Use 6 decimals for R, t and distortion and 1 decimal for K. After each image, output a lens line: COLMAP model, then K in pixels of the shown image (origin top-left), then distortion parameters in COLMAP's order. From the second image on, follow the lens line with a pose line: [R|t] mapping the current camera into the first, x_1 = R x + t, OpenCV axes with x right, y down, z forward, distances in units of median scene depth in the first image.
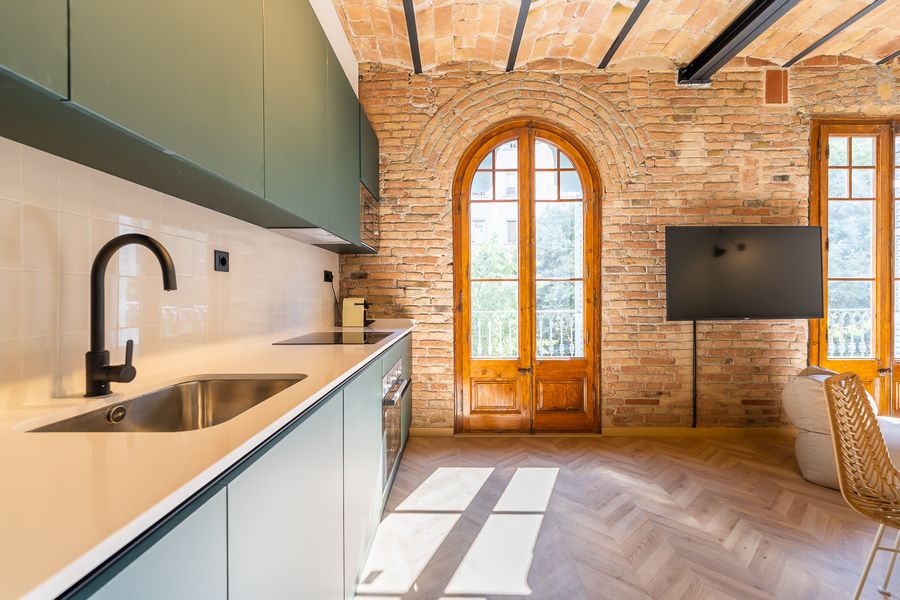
lens RADIAL K [[388.3, 0, 423.1], [0, 388.3, 296.7], [0, 0, 1]] dist [-0.000201, 0.000179]
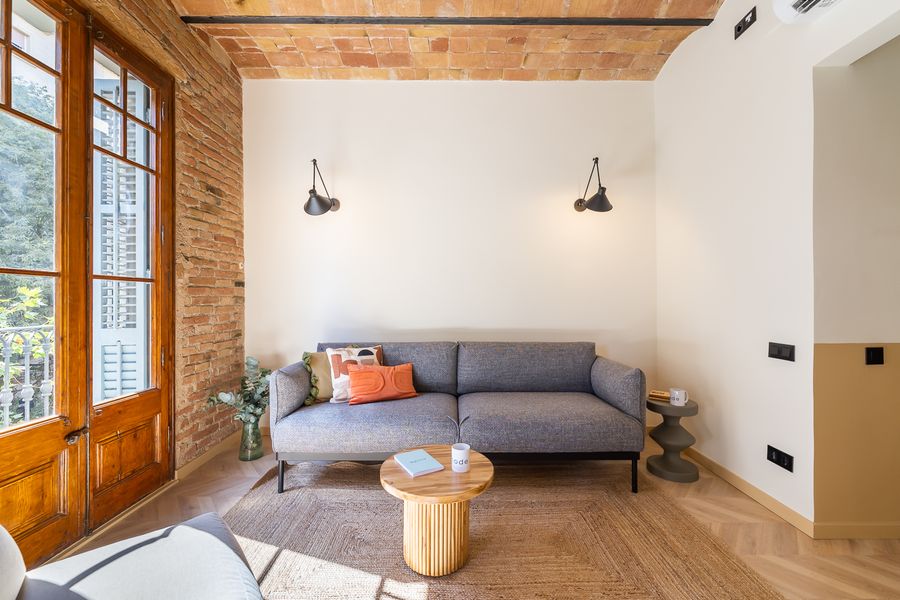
lens RADIAL K [[382.9, 0, 487.2], [0, 382.9, 299.3], [0, 0, 1]] dist [-0.001092, -0.000032]
pose [[-0.073054, 0.006670, 0.997306, 0.579500], [0.008087, 0.999949, -0.006096, -0.001026], [-0.997295, 0.007620, -0.073104, 0.434066]]
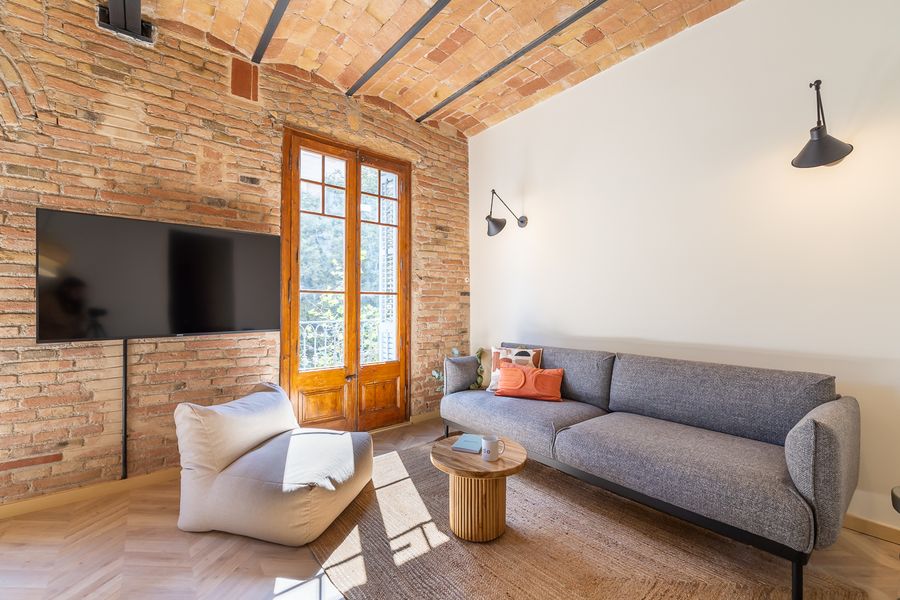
lens RADIAL K [[397.0, 0, 431.5], [0, 397.0, 303.6], [0, 0, 1]] dist [-0.000648, 0.000015]
pose [[0.764744, 0.008664, 0.644275, 0.649887], [-0.000399, 0.999916, -0.012974, -0.000351], [-0.644334, 0.009665, 0.764683, 0.003875]]
